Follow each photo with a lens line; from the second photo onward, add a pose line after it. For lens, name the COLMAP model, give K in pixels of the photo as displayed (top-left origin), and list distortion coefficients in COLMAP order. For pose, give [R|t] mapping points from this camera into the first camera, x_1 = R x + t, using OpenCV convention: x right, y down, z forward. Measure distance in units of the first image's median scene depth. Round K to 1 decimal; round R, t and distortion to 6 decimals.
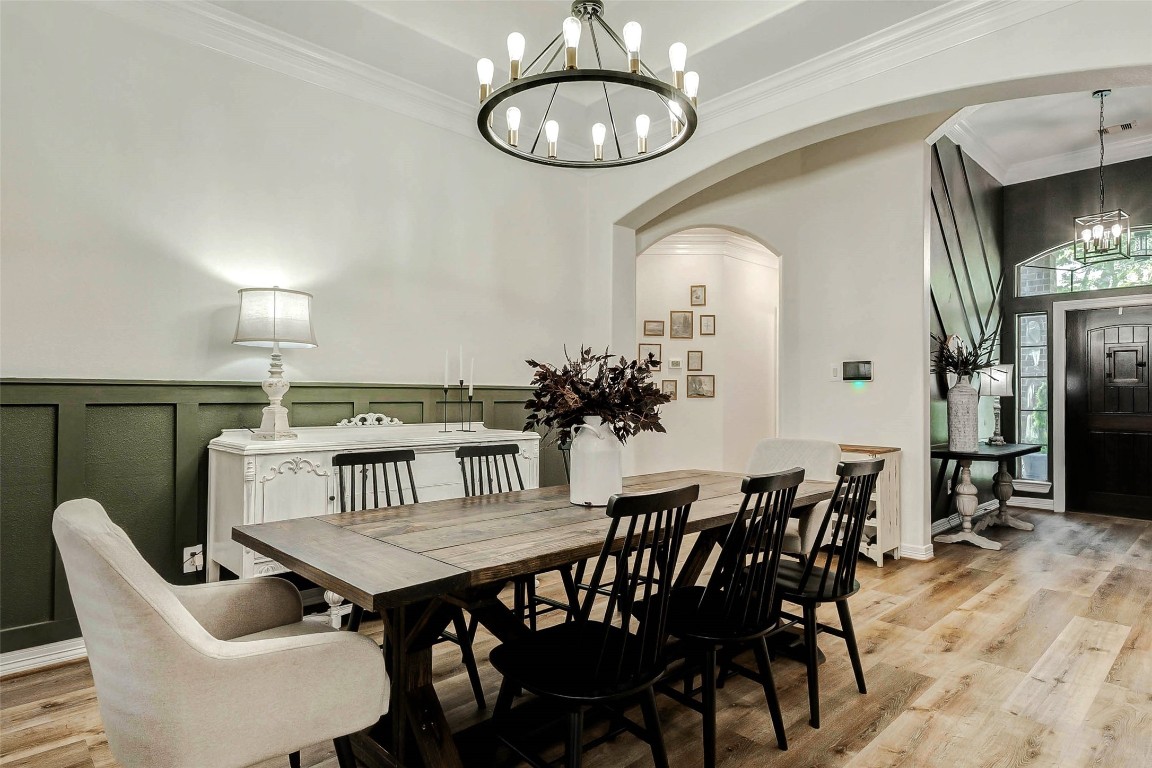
lens RADIAL K [[636.8, 0, 572.9], [0, 636.8, 392.9], [0, 0, 1]] dist [0.014664, -0.000193]
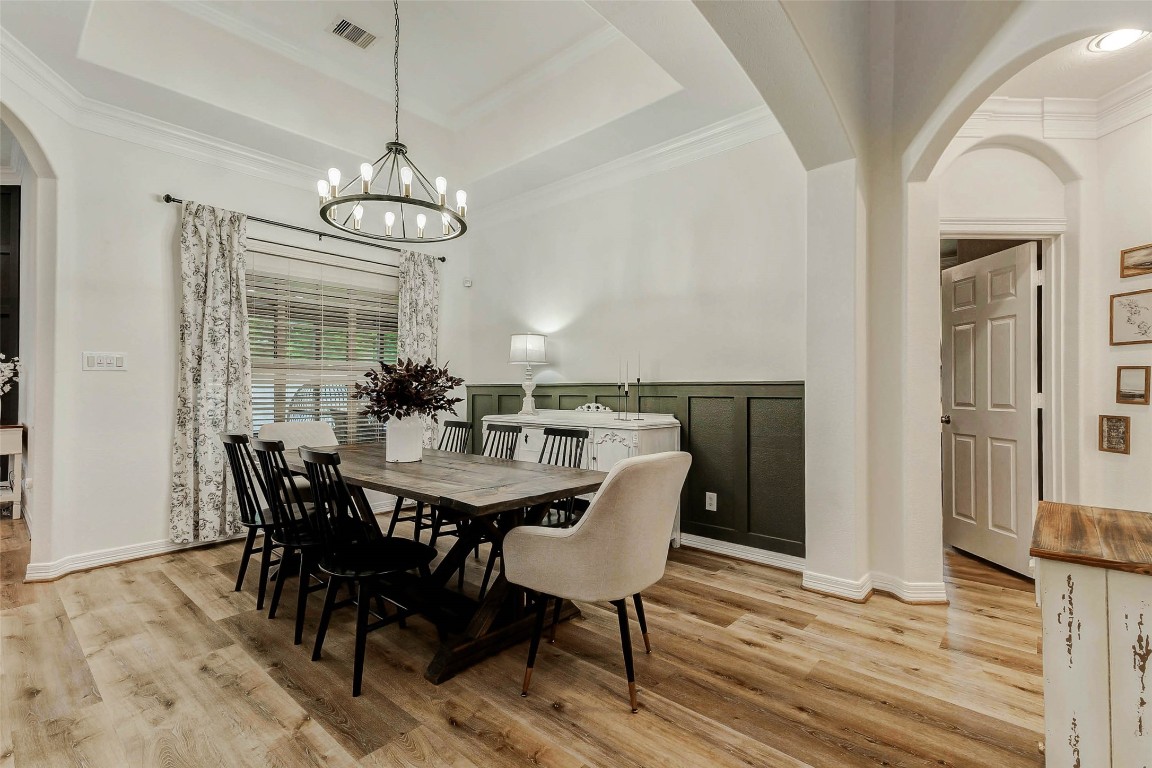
lens RADIAL K [[510.7, 0, 577.9], [0, 510.7, 390.1], [0, 0, 1]] dist [0.003143, 0.000429]
pose [[0.102263, -0.006000, -0.994739, 1.458394], [0.004596, 0.999974, -0.005559, 0.014070], [0.994747, -0.004003, 0.102288, 1.455319]]
